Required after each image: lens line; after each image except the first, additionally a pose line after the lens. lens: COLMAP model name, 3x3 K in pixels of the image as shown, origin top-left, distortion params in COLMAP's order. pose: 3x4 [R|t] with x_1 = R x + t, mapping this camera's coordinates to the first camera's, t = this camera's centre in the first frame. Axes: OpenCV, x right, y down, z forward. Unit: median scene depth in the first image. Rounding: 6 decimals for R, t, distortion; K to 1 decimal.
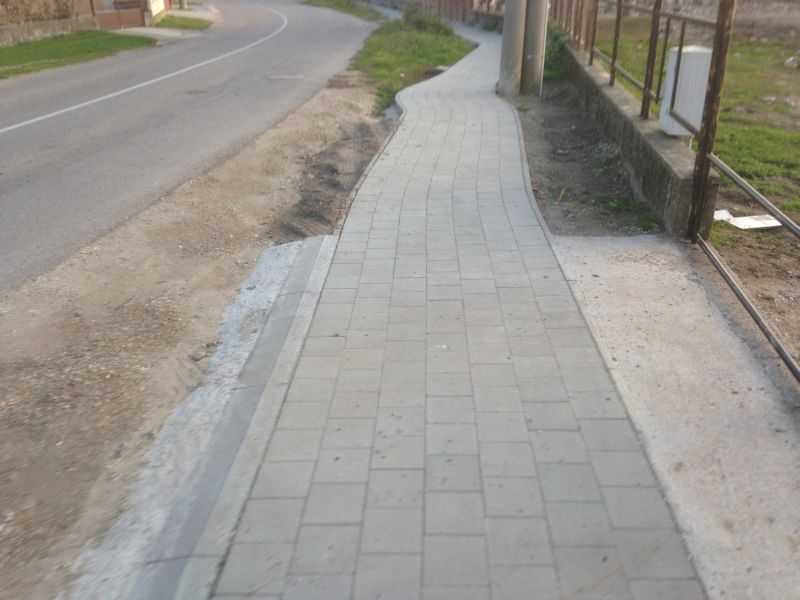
lens RADIAL K [[752.2, 0, 400.0], [0, 752.2, 300.0], [0, 0, 1]] dist [0.186037, -0.276732]
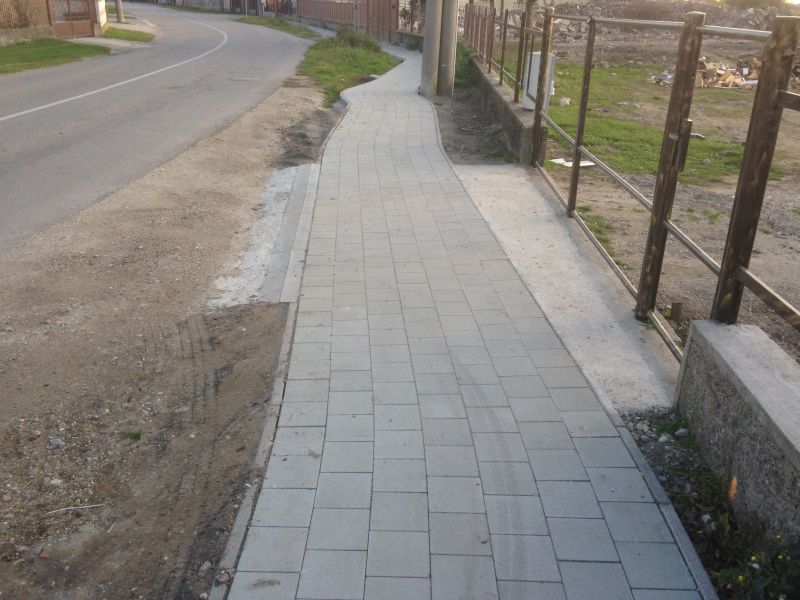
lens RADIAL K [[752.2, 0, 400.0], [0, 752.2, 300.0], [0, 0, 1]] dist [0.186037, -0.276732]
pose [[0.995216, -0.005976, 0.097520, -0.033006], [0.008467, 0.999648, -0.025150, 0.110641], [-0.097336, 0.025856, 0.994916, -0.268717]]
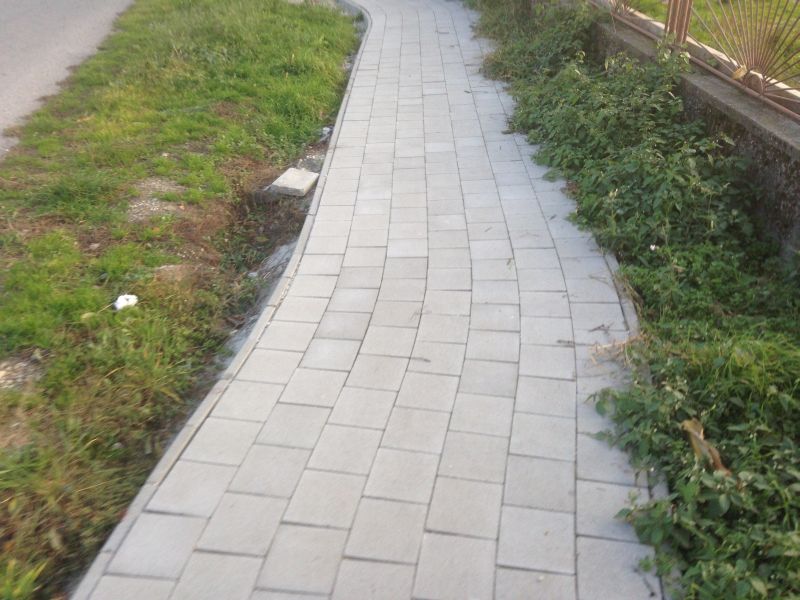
lens RADIAL K [[761.1, 0, 394.6], [0, 761.1, 328.8], [0, 0, 1]] dist [0.183489, -0.251630]
pose [[0.984228, -0.108578, 0.139667, 0.057741], [0.089744, 0.986810, 0.134731, -0.369307], [-0.152453, -0.120072, 0.980990, 0.898428]]
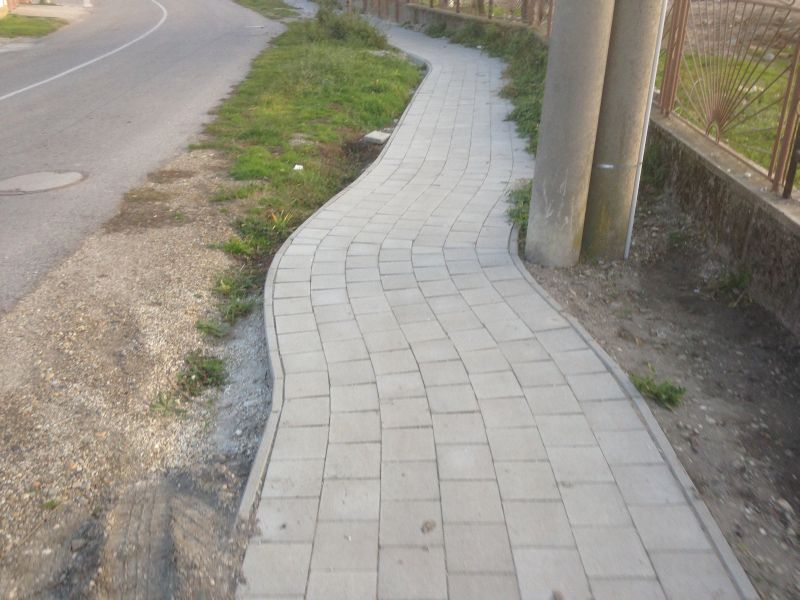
lens RADIAL K [[734.5, 0, 377.2], [0, 734.5, 301.4], [0, 0, 1]] dist [0.127895, -0.001715]
pose [[0.997810, -0.027415, 0.060193, 0.027220], [0.025676, 0.999236, 0.029478, -0.269334], [-0.060955, -0.027868, 0.997751, 0.639001]]
